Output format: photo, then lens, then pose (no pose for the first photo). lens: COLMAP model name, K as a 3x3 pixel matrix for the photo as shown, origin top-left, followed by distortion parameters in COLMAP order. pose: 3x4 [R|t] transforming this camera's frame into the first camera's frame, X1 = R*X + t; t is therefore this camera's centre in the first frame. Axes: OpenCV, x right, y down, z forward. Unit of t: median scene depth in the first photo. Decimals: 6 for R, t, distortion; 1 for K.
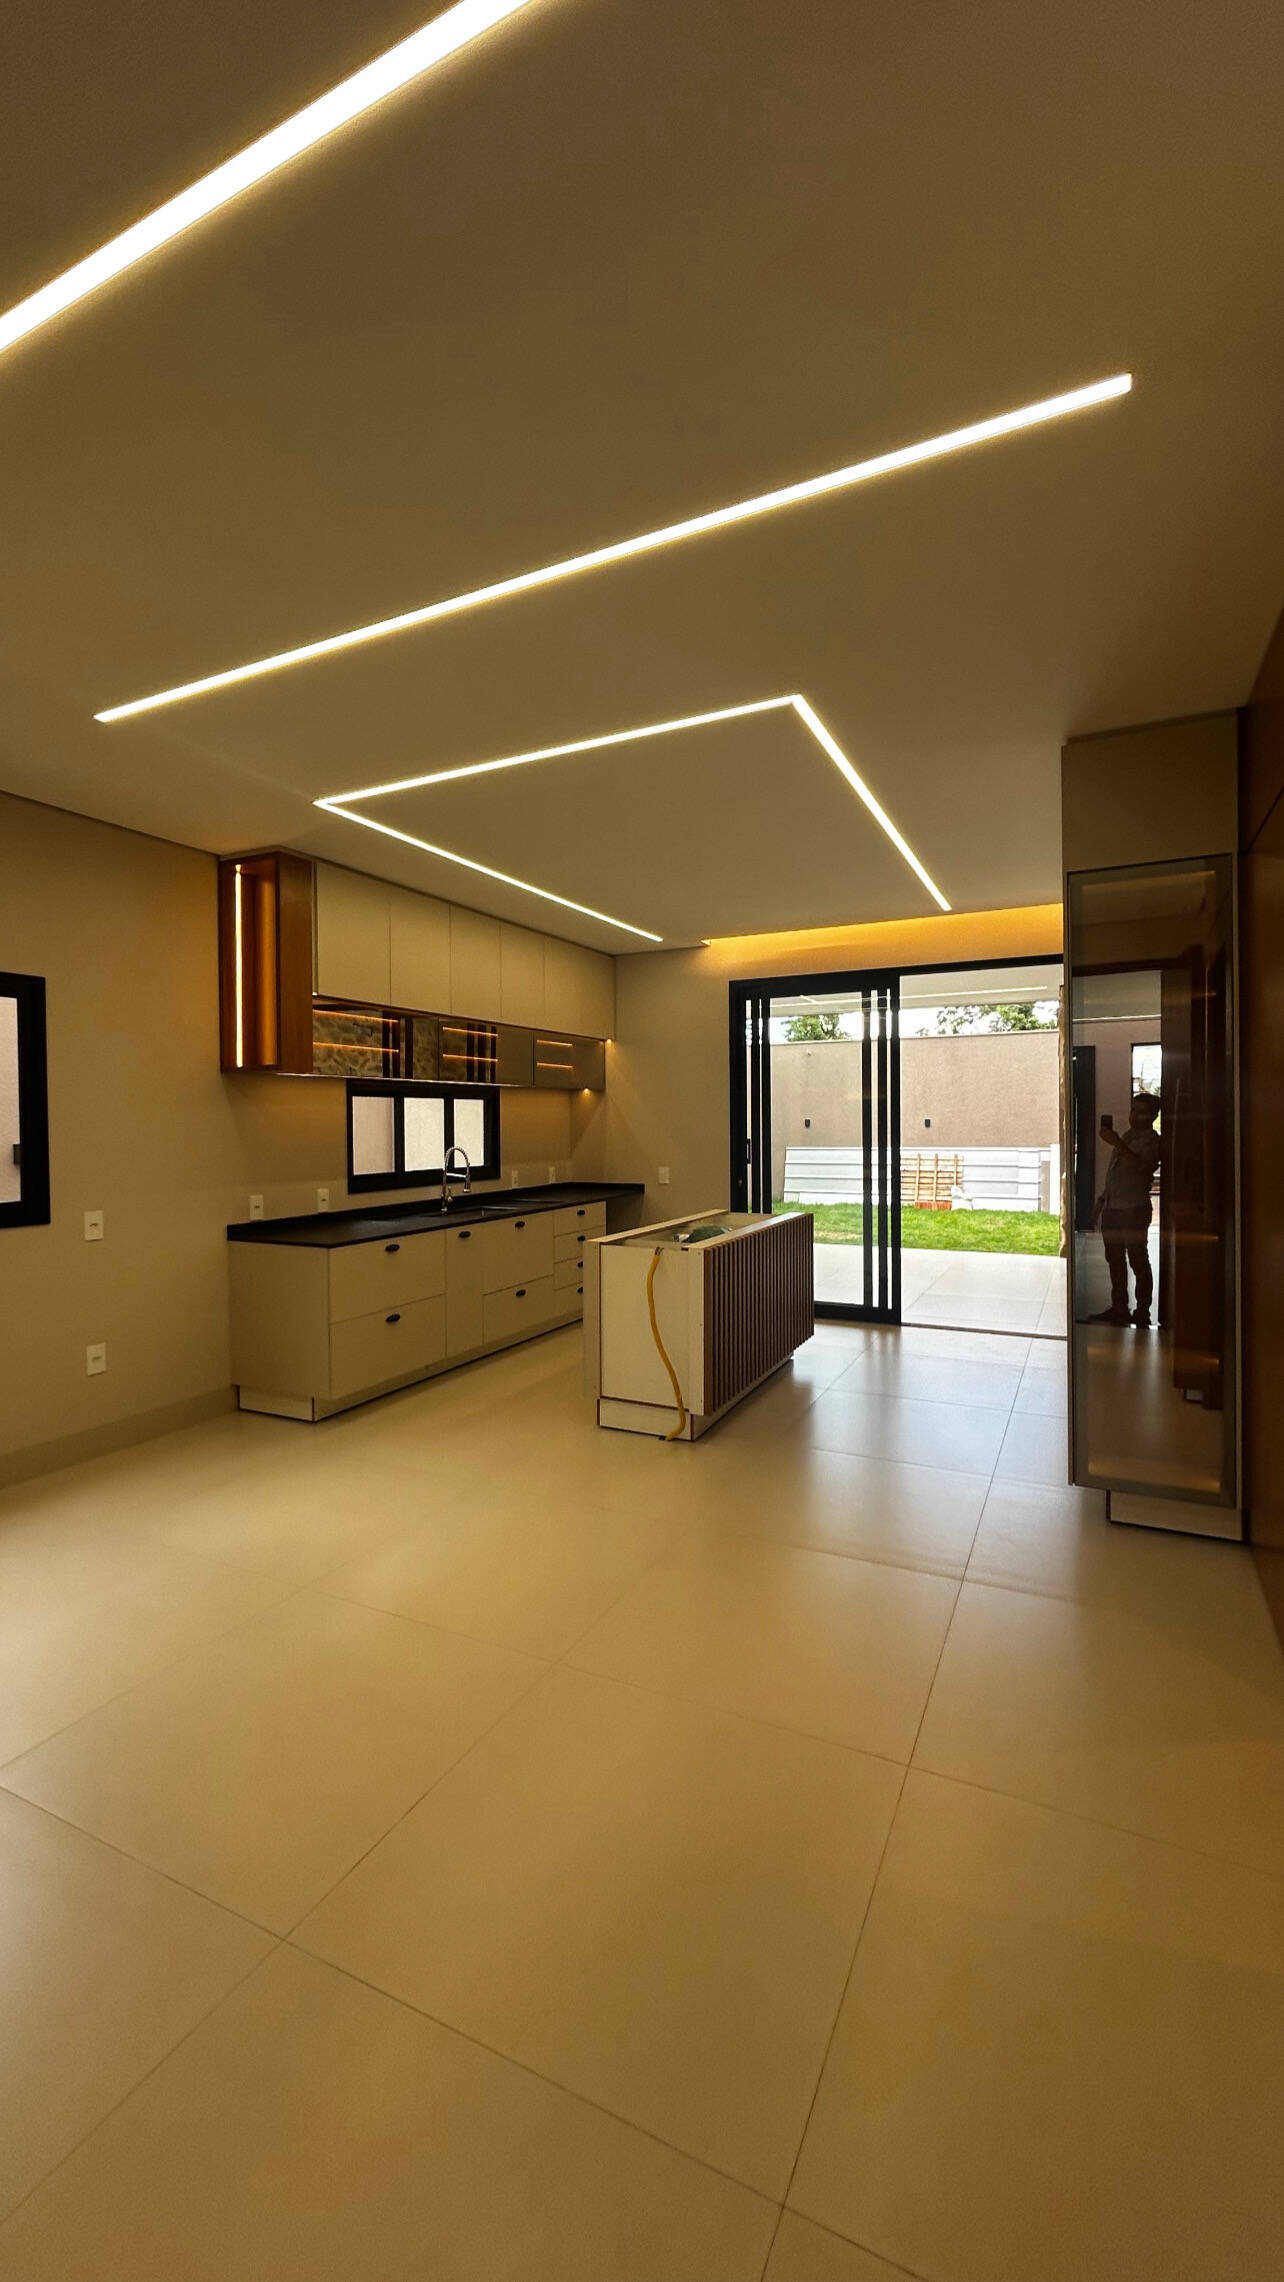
lens RADIAL K [[920.6, 0, 643.6], [0, 920.6, 1136.9], [0, 0, 1]] dist [0.000864, 0.000294]
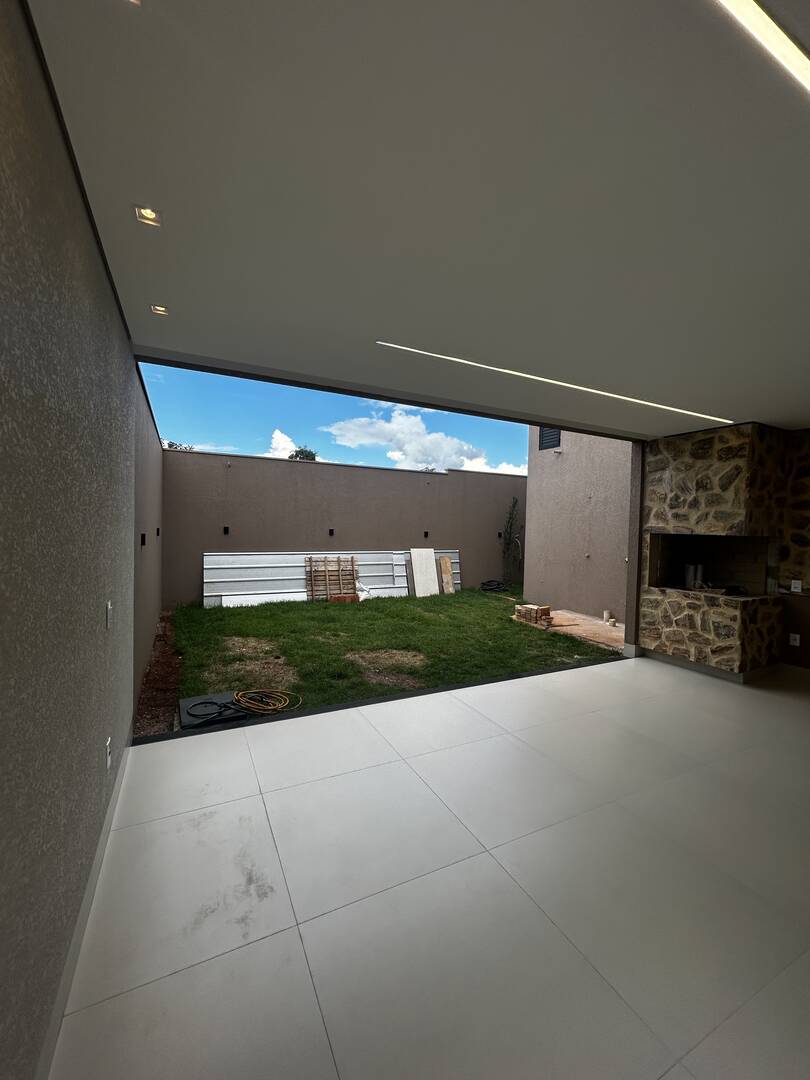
lens RADIAL K [[435.7, 0, 404.5], [0, 435.7, 538.5], [0, 0, 1]] dist [0.000264, 0.000225]
pose [[0.598399, -0.003572, 0.801190, -0.284245], [-0.014390, 0.999781, 0.015206, -0.044940], [-0.801069, -0.020628, 0.598216, 1.491372]]
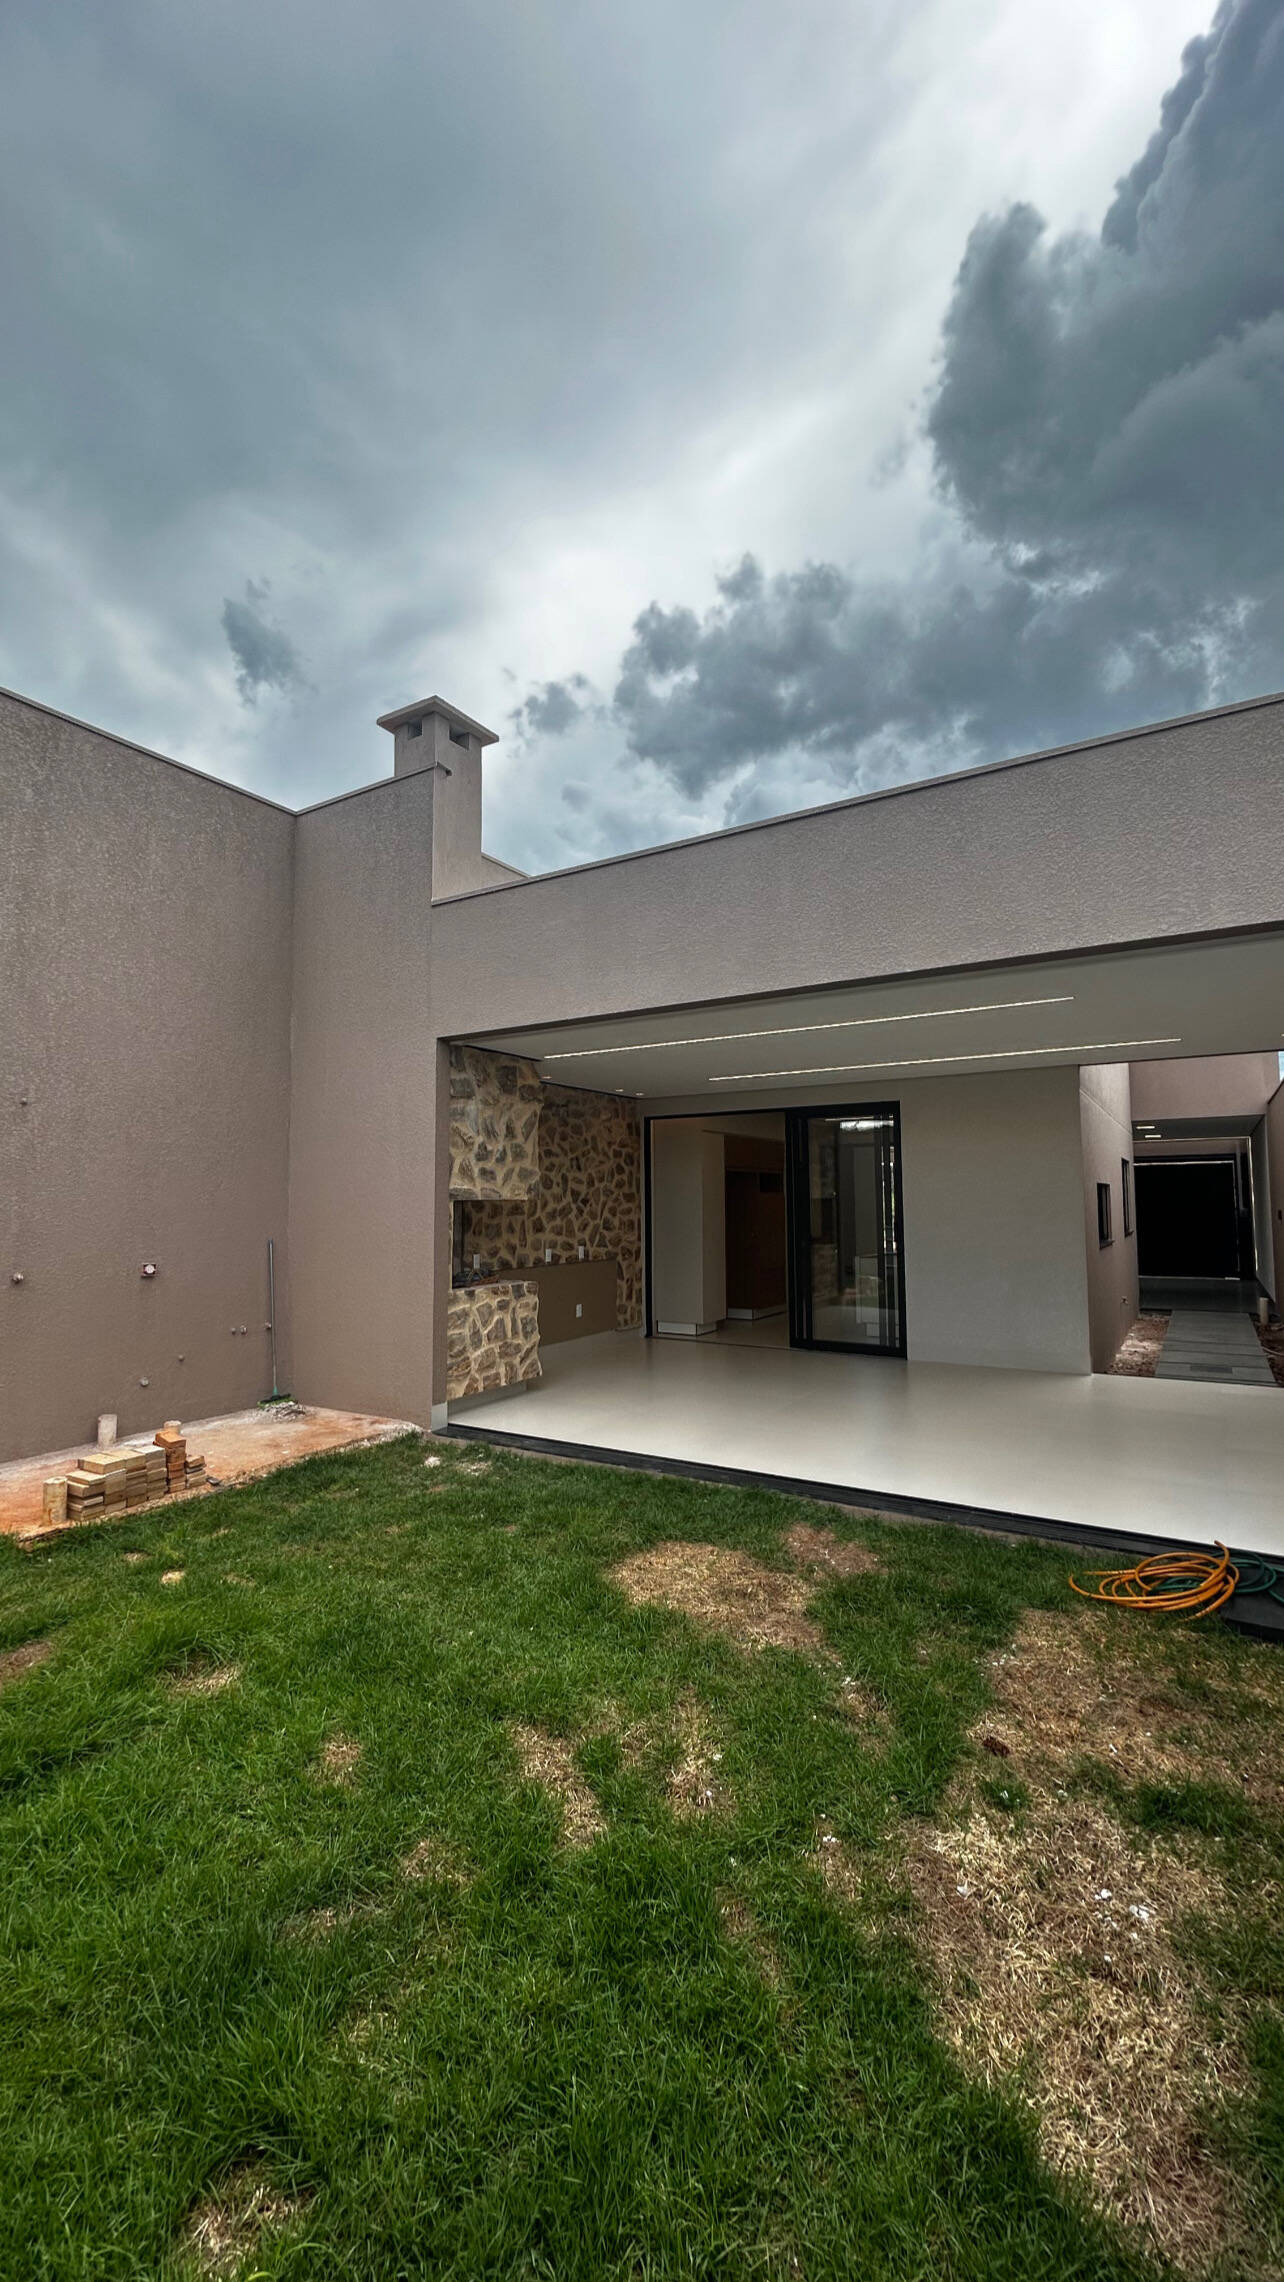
lens RADIAL K [[920.6, 0, 643.6], [0, 920.6, 1136.9], [0, 0, 1]] dist [0.000864, 0.000294]
pose [[-0.995888, 0.020968, 0.088135, 0.410289], [0.016202, 0.998385, -0.054457, -0.061935], [-0.089135, -0.052805, -0.994619, 2.729626]]
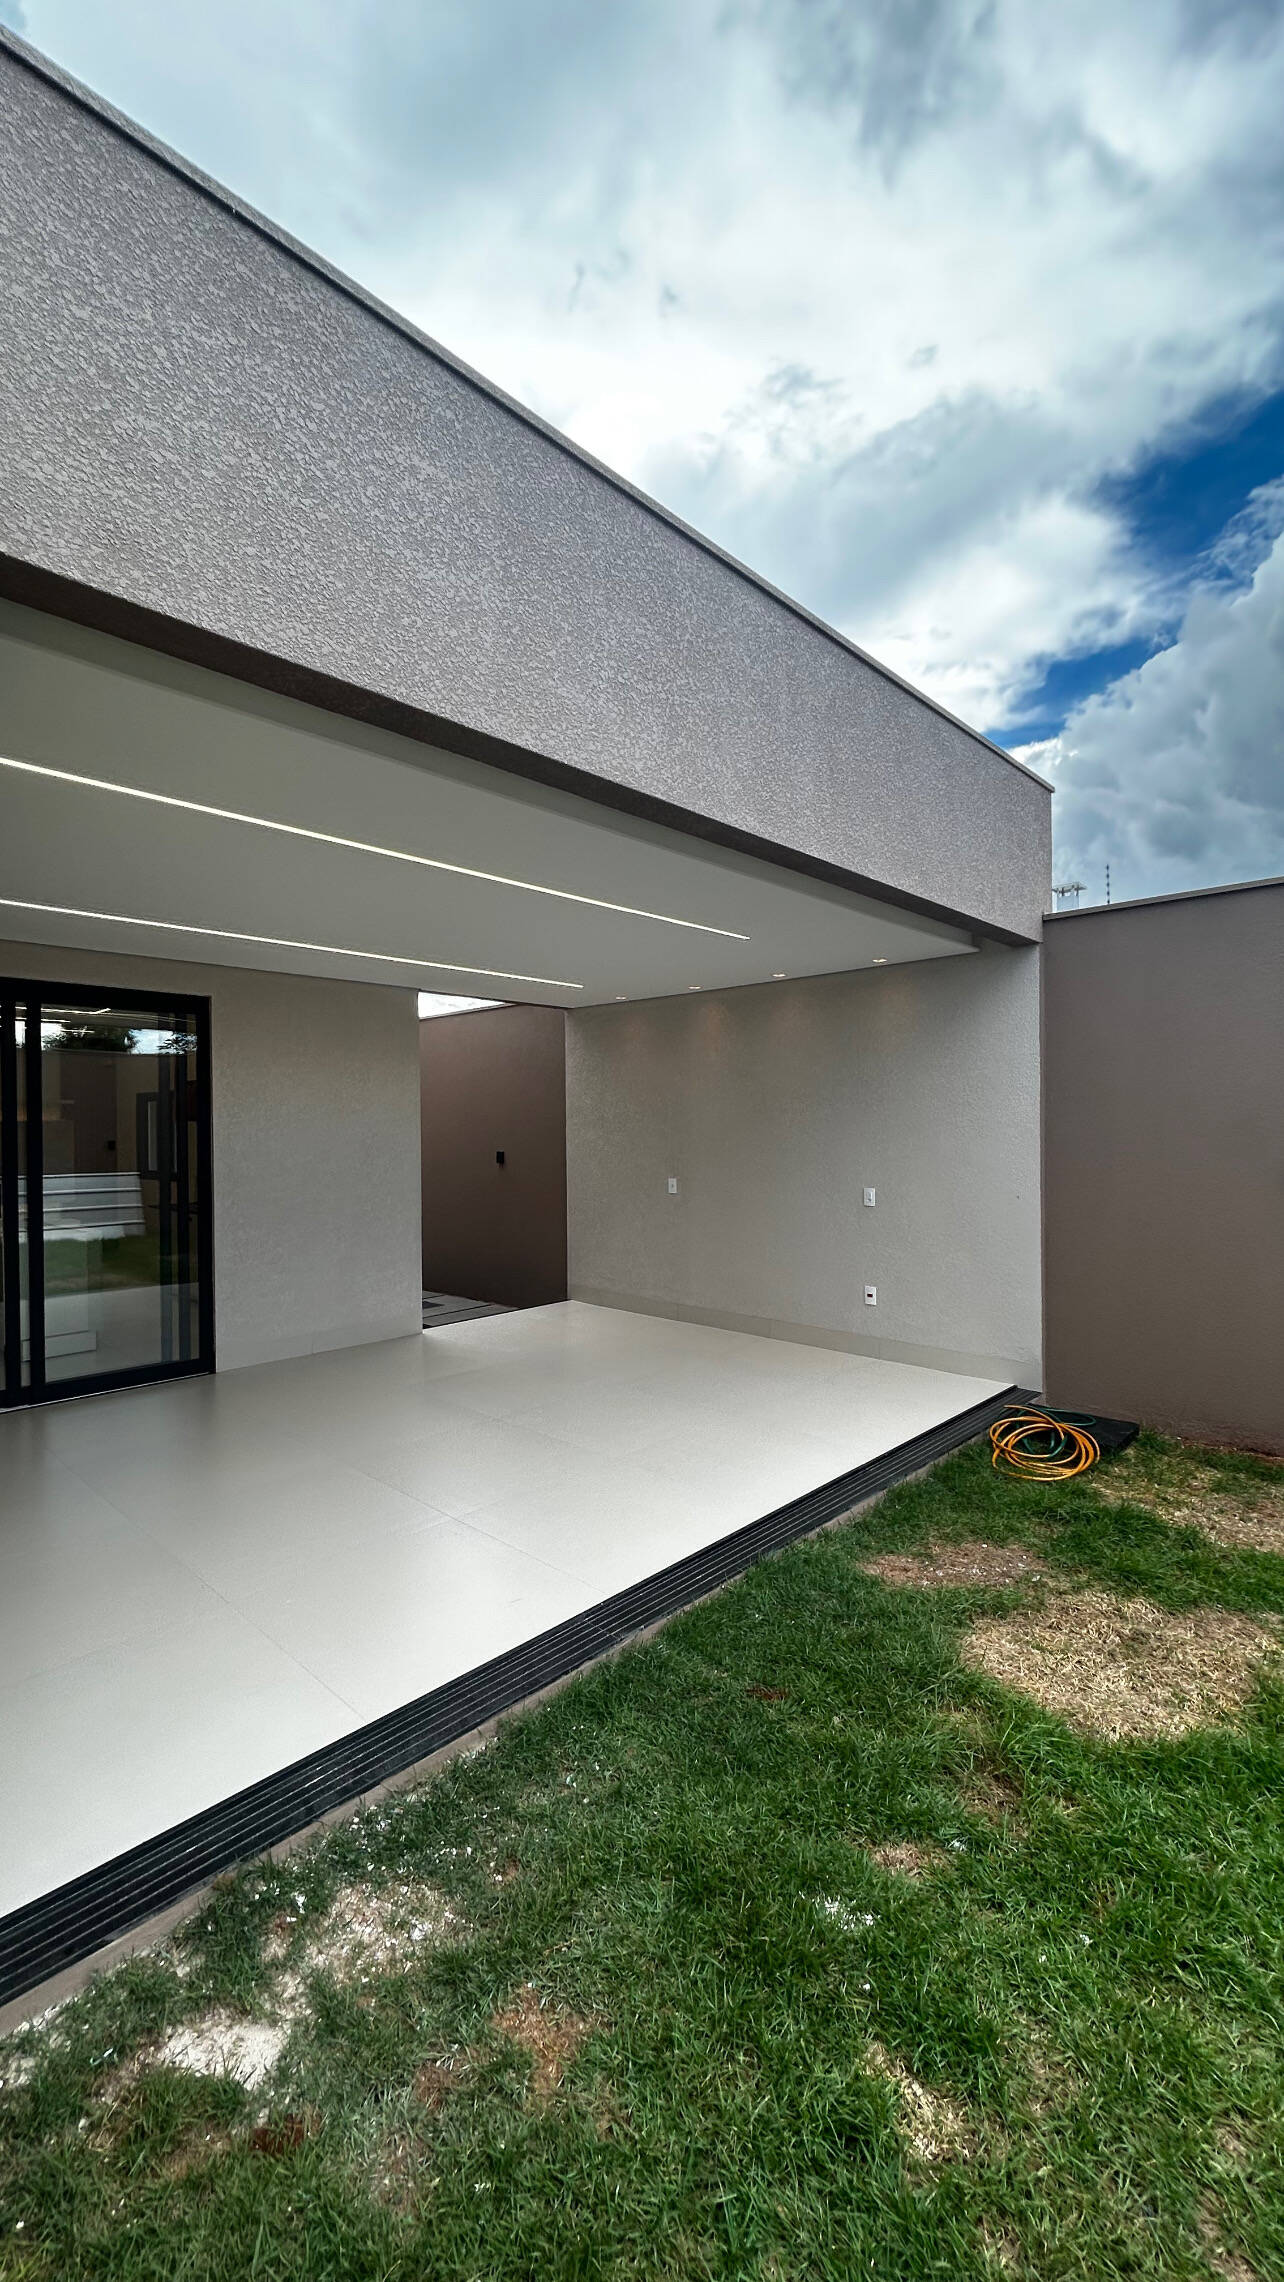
lens RADIAL K [[920.6, 0, 643.6], [0, 920.6, 1136.9], [0, 0, 1]] dist [0.000864, 0.000294]
pose [[-0.296054, 0.008547, -0.955133, 0.953948], [0.001079, 0.999962, 0.008614, -0.054211], [0.955171, 0.001520, -0.296052, 1.965027]]
